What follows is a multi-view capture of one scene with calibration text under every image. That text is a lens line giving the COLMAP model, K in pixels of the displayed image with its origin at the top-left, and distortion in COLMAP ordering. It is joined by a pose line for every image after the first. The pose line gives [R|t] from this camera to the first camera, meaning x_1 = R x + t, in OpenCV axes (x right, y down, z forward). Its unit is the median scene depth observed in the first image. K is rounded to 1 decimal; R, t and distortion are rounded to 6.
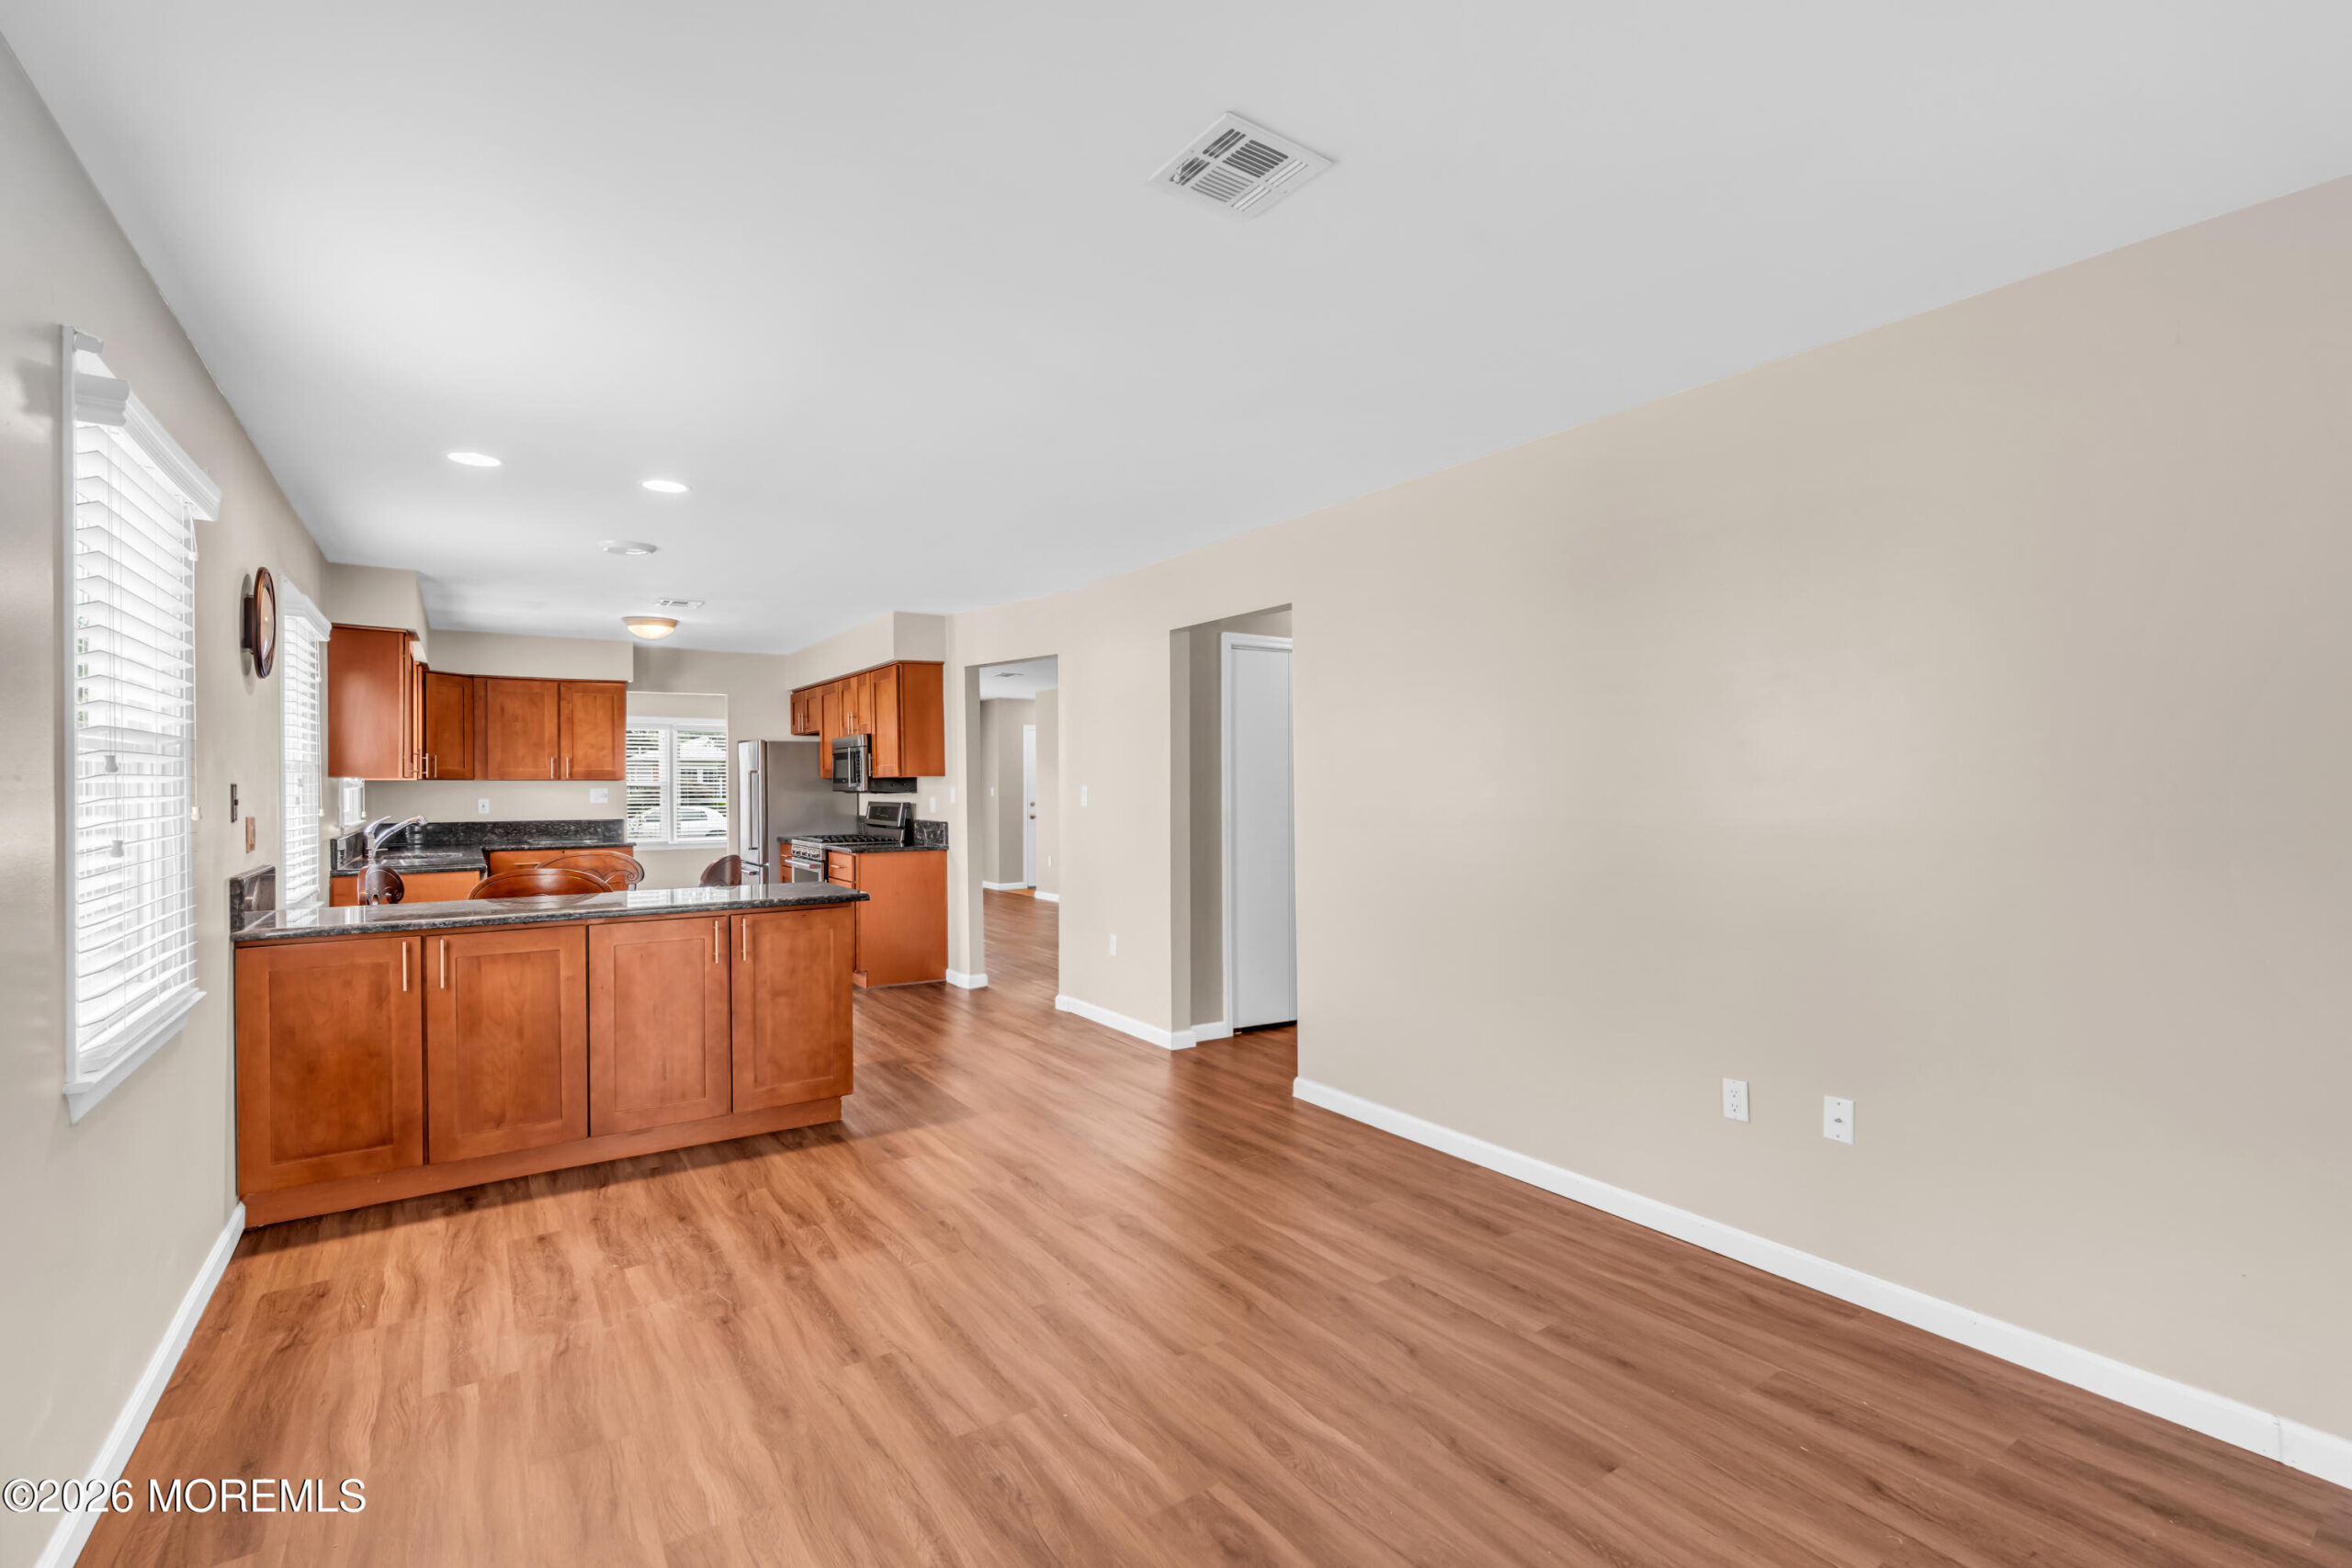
lens RADIAL K [[1050.3, 0, 1198.5], [0, 1050.3, 782.4], [0, 0, 1]] dist [-0.006445, 0.001762]
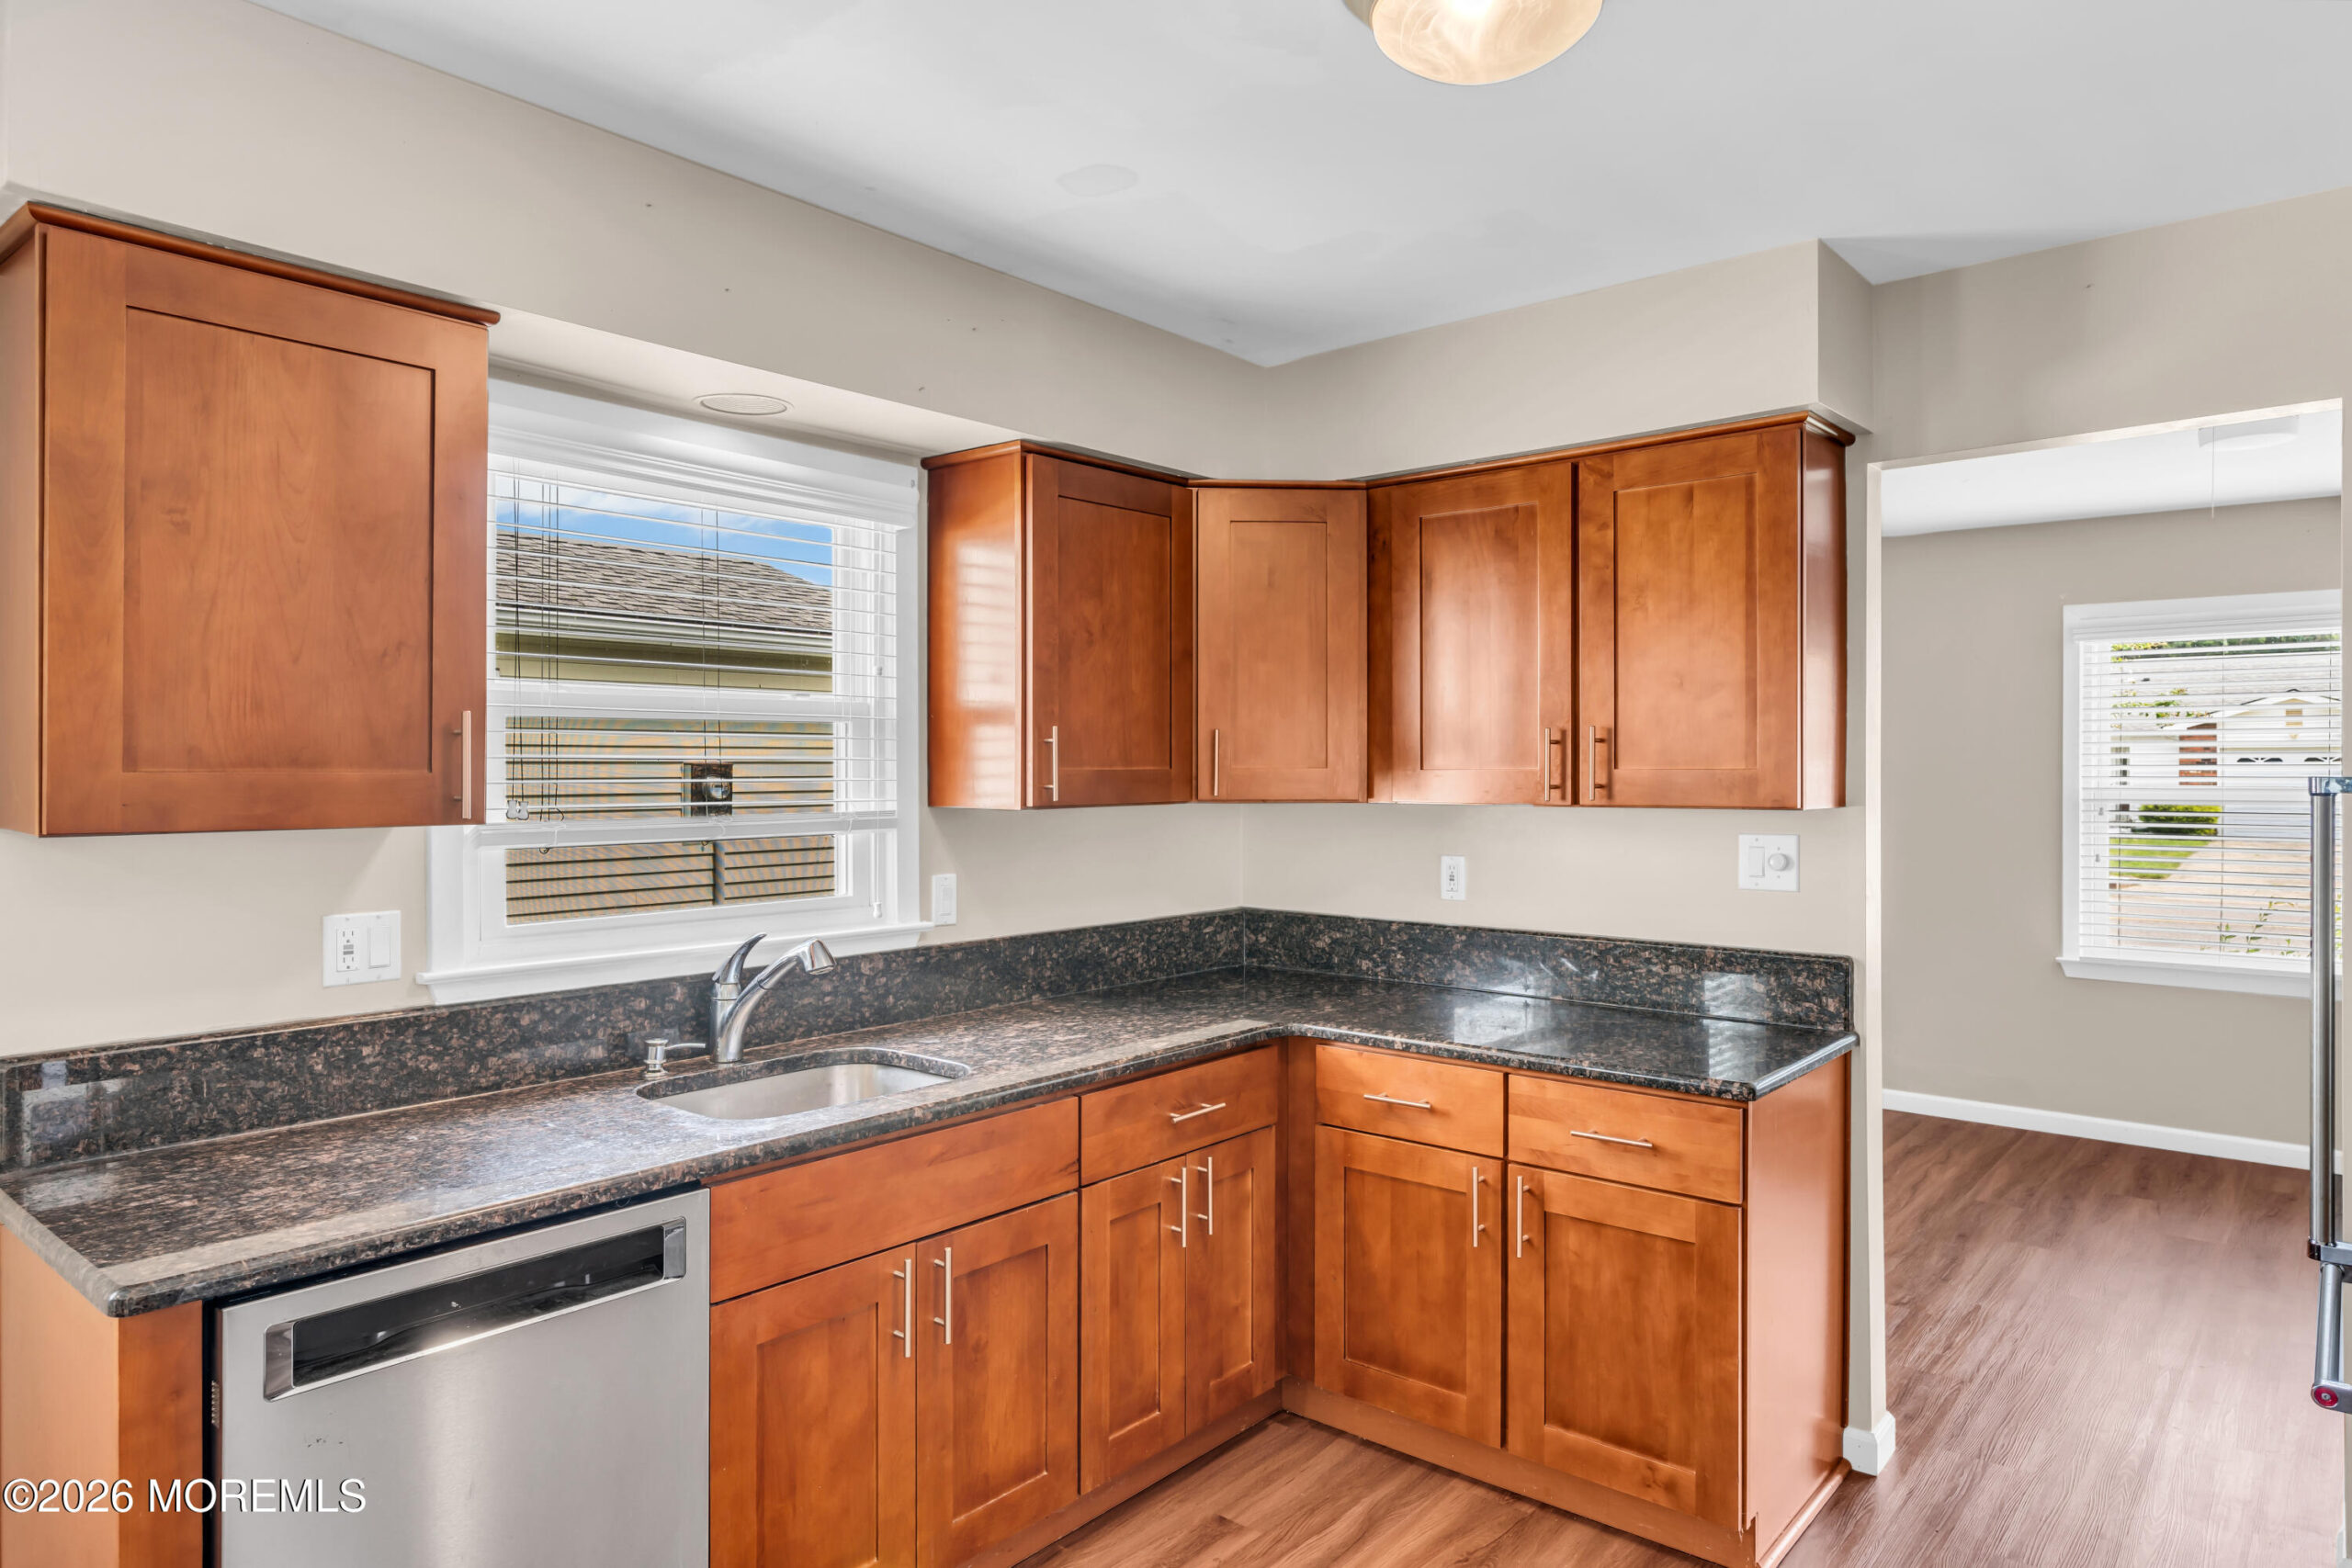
lens RADIAL K [[1383.2, 0, 1153.6], [0, 1383.2, 776.1], [0, 0, 1]] dist [-0.004226, 0.001035]
pose [[0.225723, 0.010404, -0.974136, -0.268551], [-0.002885, 0.999946, 0.010011, -0.013793], [0.974187, 0.000551, 0.225741, 0.803237]]
